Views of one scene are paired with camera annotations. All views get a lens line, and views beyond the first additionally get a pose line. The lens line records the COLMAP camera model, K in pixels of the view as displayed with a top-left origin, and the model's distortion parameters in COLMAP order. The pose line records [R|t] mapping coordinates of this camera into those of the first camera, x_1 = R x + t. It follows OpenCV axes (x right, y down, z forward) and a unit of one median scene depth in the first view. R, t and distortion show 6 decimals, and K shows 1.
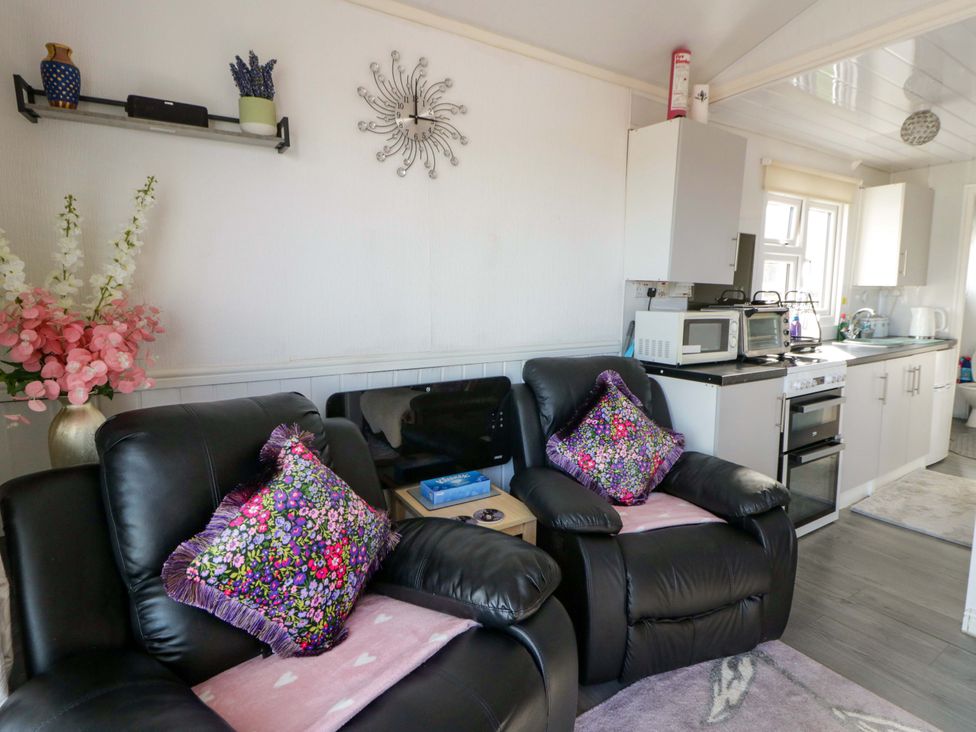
lens RADIAL K [[514.8, 0, 509.2], [0, 514.8, 352.3], [0, 0, 1]] dist [0.002489, -0.012088]
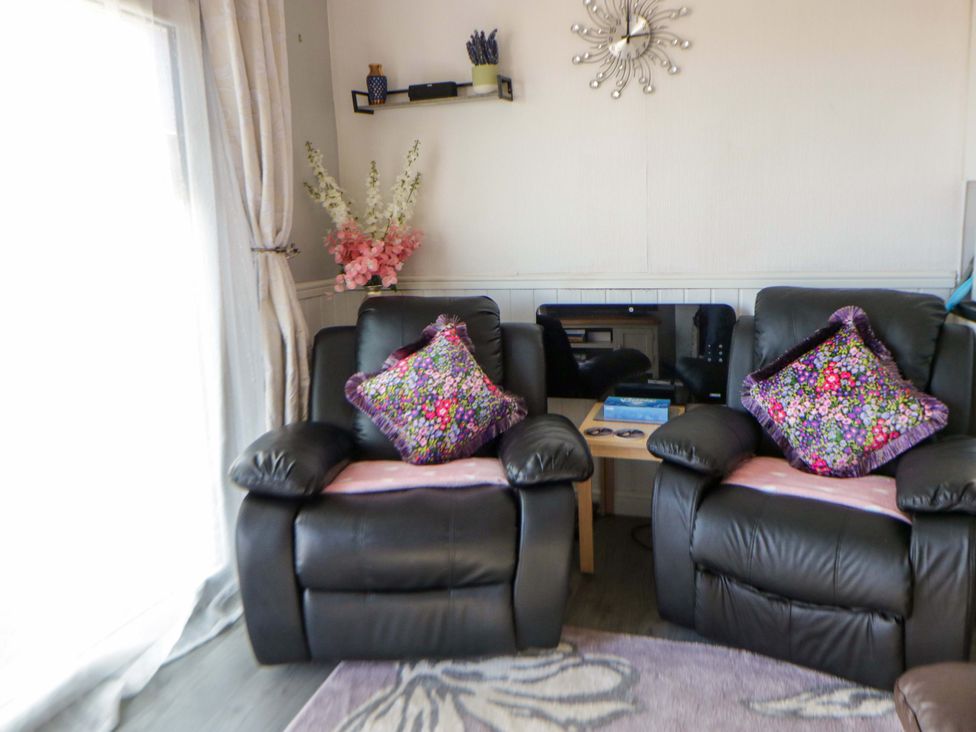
lens RADIAL K [[670.1, 0, 509.3], [0, 670.1, 322.9], [0, 0, 1]] dist [0.000258, -0.002395]
pose [[0.645117, 0.089529, -0.758821, 0.672681], [-0.051291, 0.995946, 0.073901, 0.013171], [0.762360, -0.008754, 0.647093, -0.023244]]
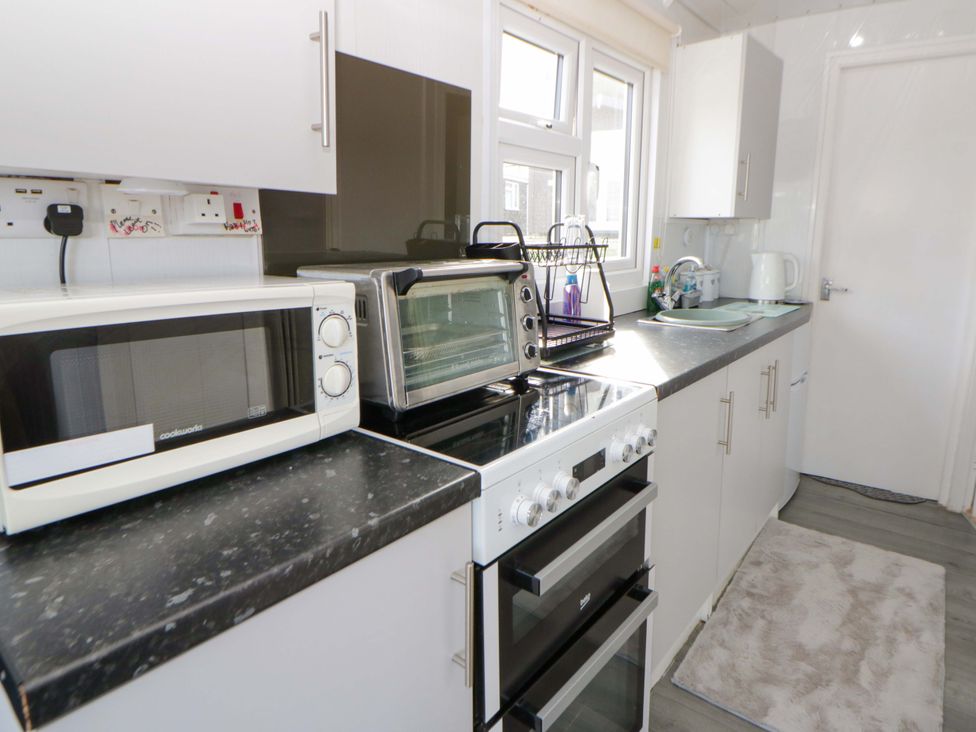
lens RADIAL K [[566.1, 0, 514.6], [0, 566.1, 340.1], [0, 0, 1]] dist [0.004617, -0.011192]
pose [[0.948928, -0.059281, 0.309874, 0.558640], [0.038217, 0.996554, 0.073618, -0.083667], [-0.313171, -0.058016, 0.947923, 0.828753]]
